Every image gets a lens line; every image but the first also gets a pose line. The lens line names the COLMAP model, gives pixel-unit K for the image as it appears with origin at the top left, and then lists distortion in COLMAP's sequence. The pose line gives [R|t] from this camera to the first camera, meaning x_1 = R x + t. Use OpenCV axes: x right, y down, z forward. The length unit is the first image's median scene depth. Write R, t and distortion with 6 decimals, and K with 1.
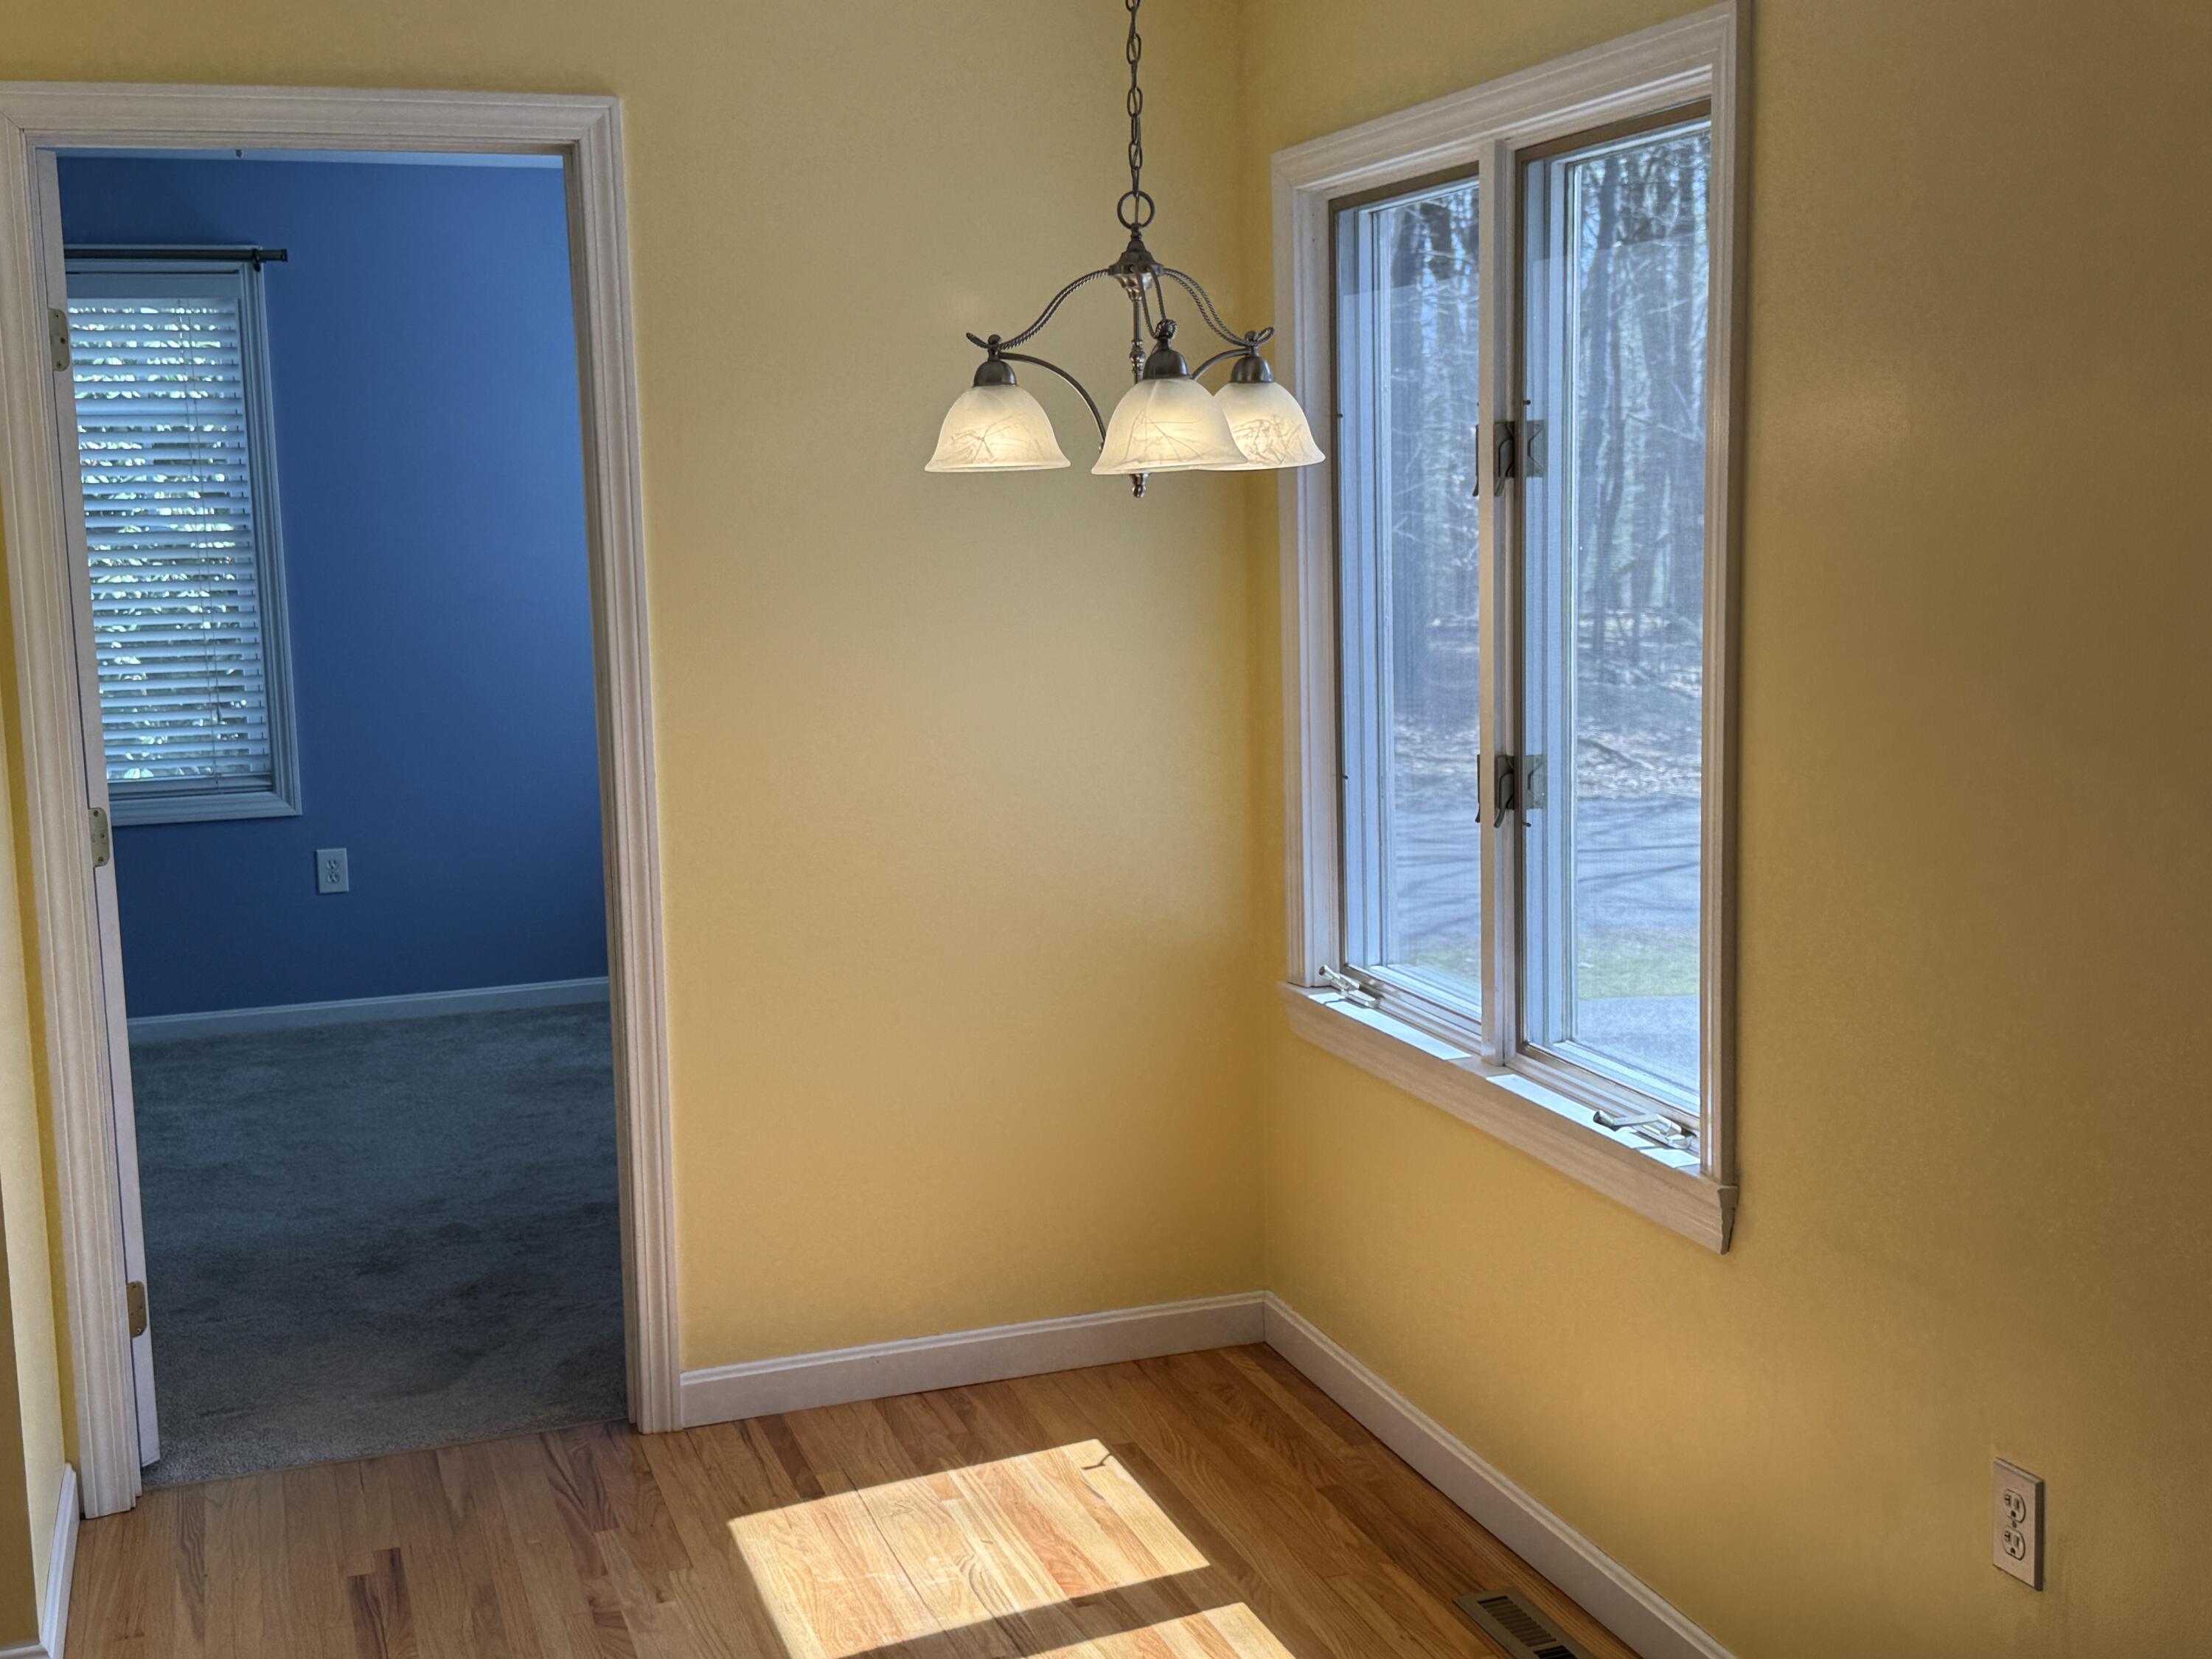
lens RADIAL K [[2568.1, 0, 1106.0], [0, 2568.1, 829.5], [0, 0, 1]] dist [0.107456, -0.009815]
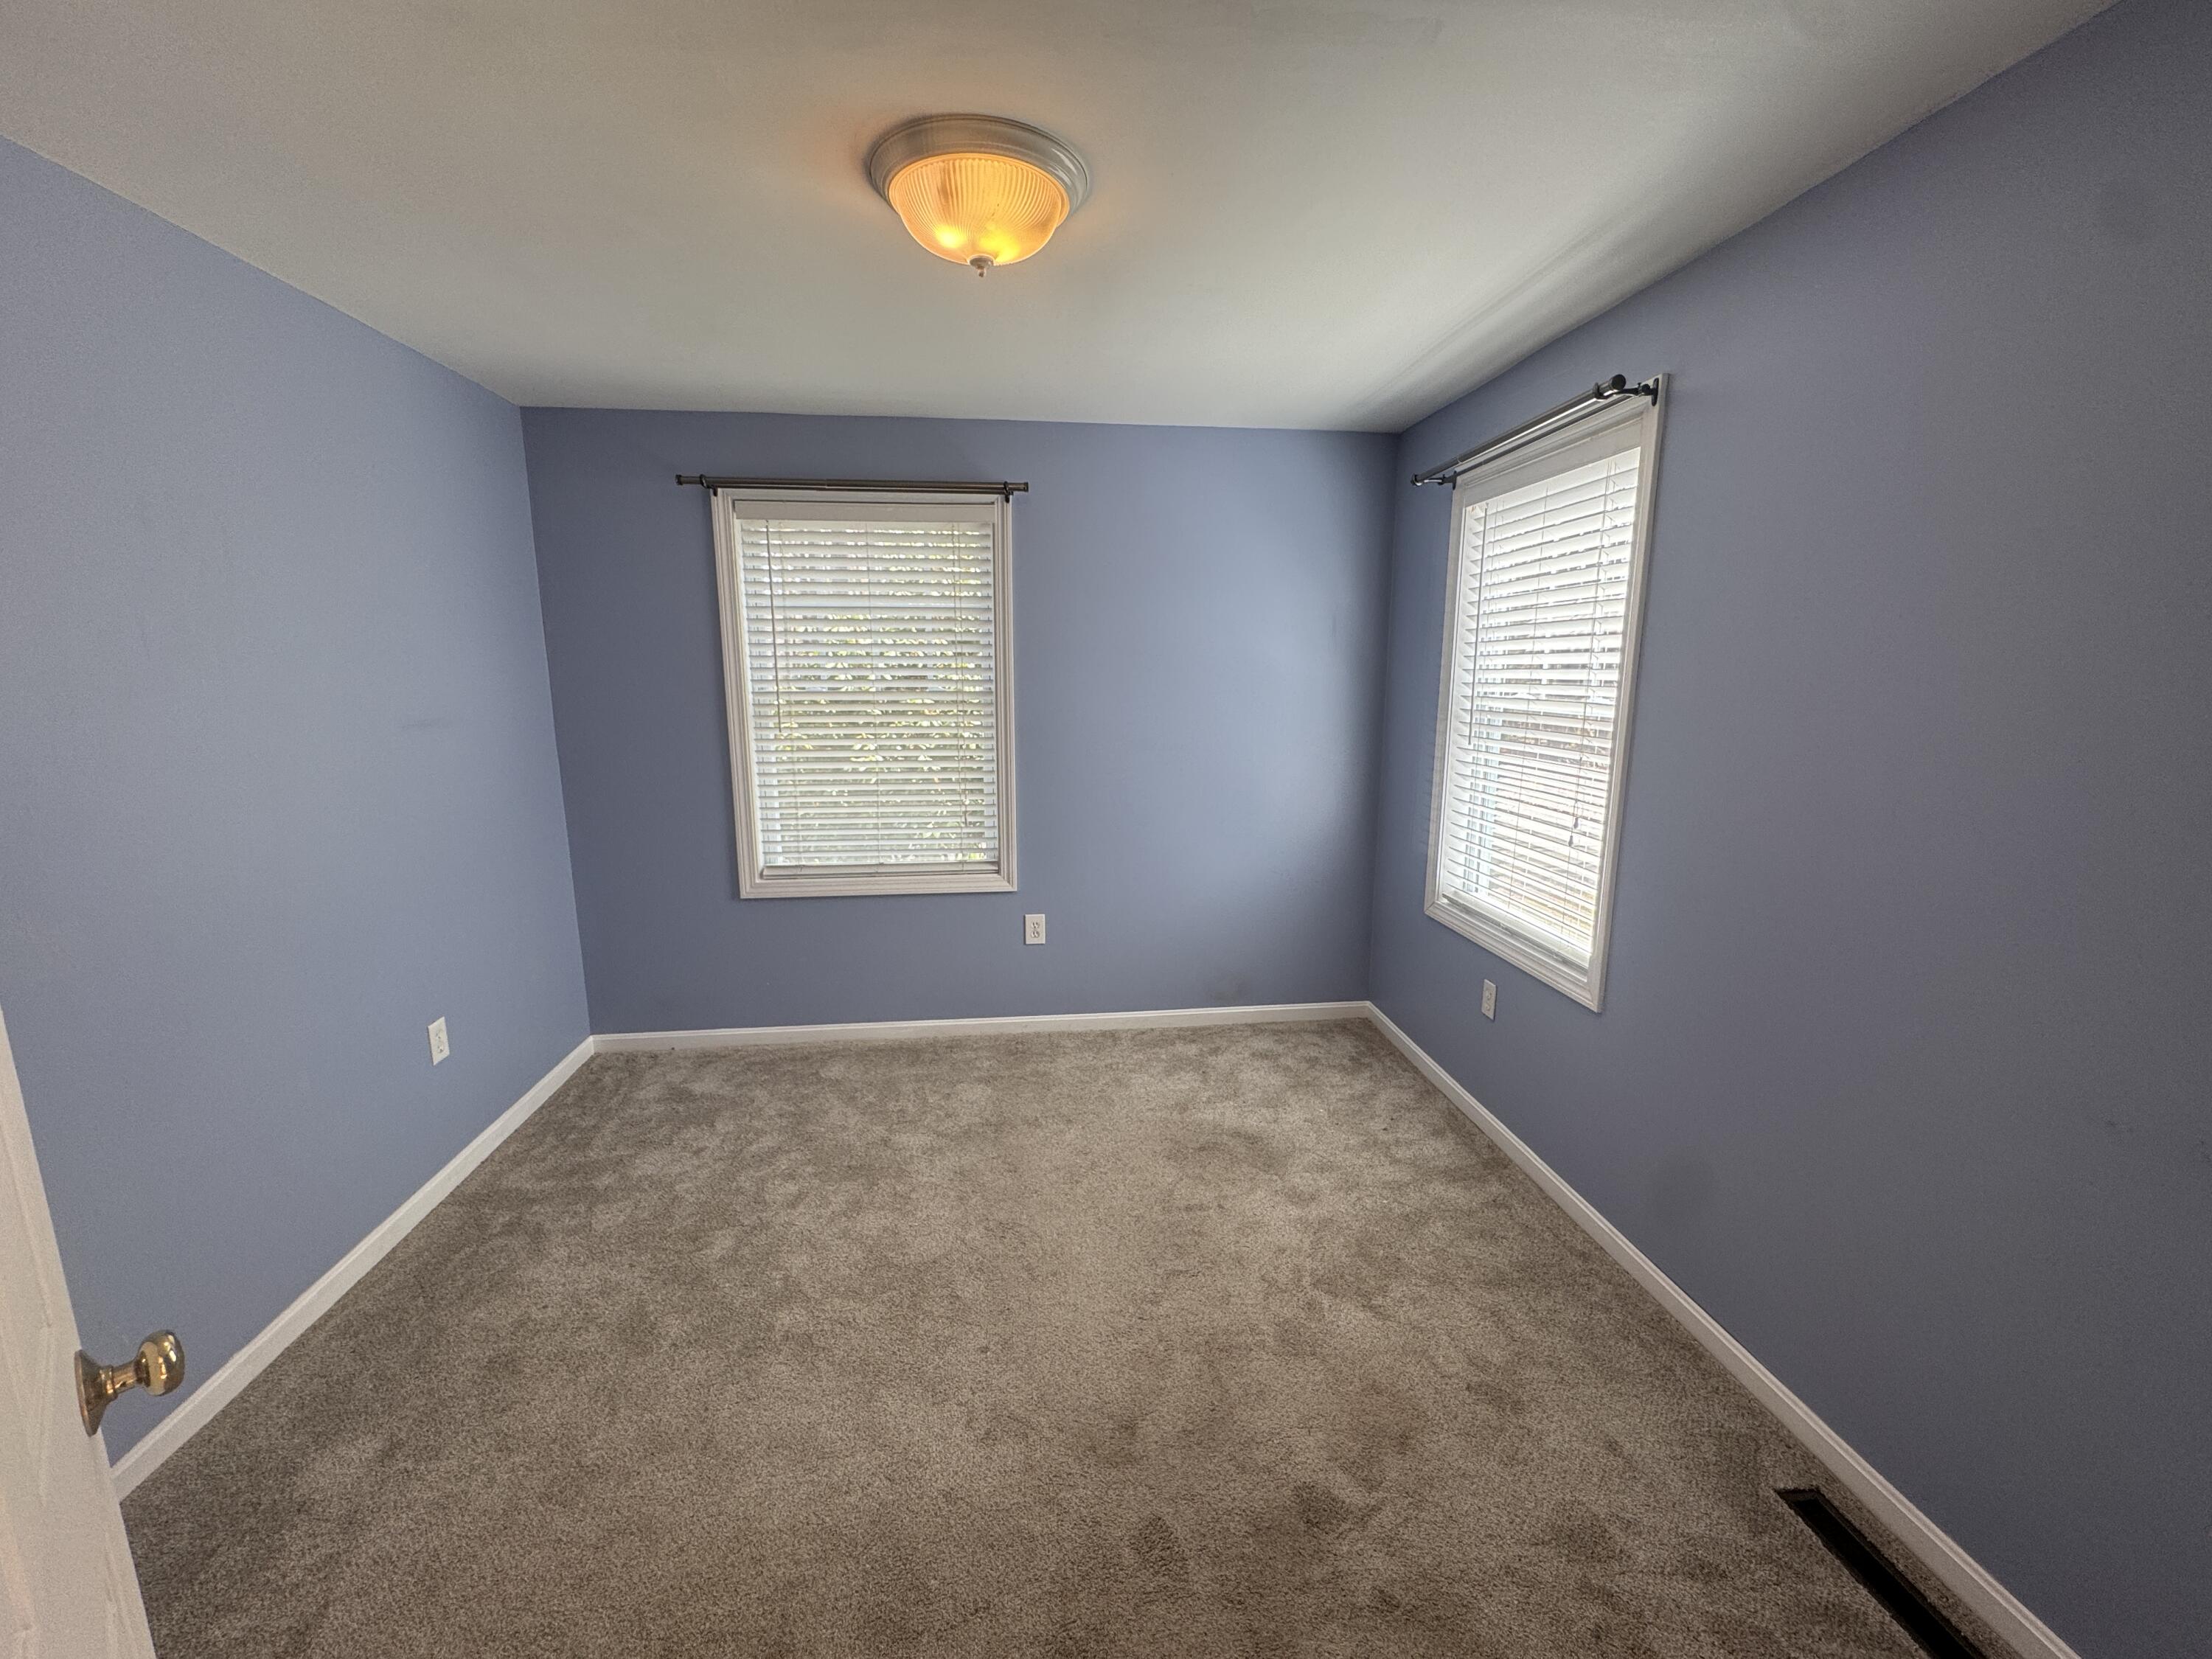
lens RADIAL K [[880.5, 0, 1106.0], [0, 880.5, 829.5], [0, 0, 1]] dist [0.000397, 0.000023]
pose [[0.977200, 0.061467, -0.203230, -0.169674], [-0.052802, 0.997461, 0.047792, -0.067507], [0.205651, -0.035971, 0.977964, 0.550592]]
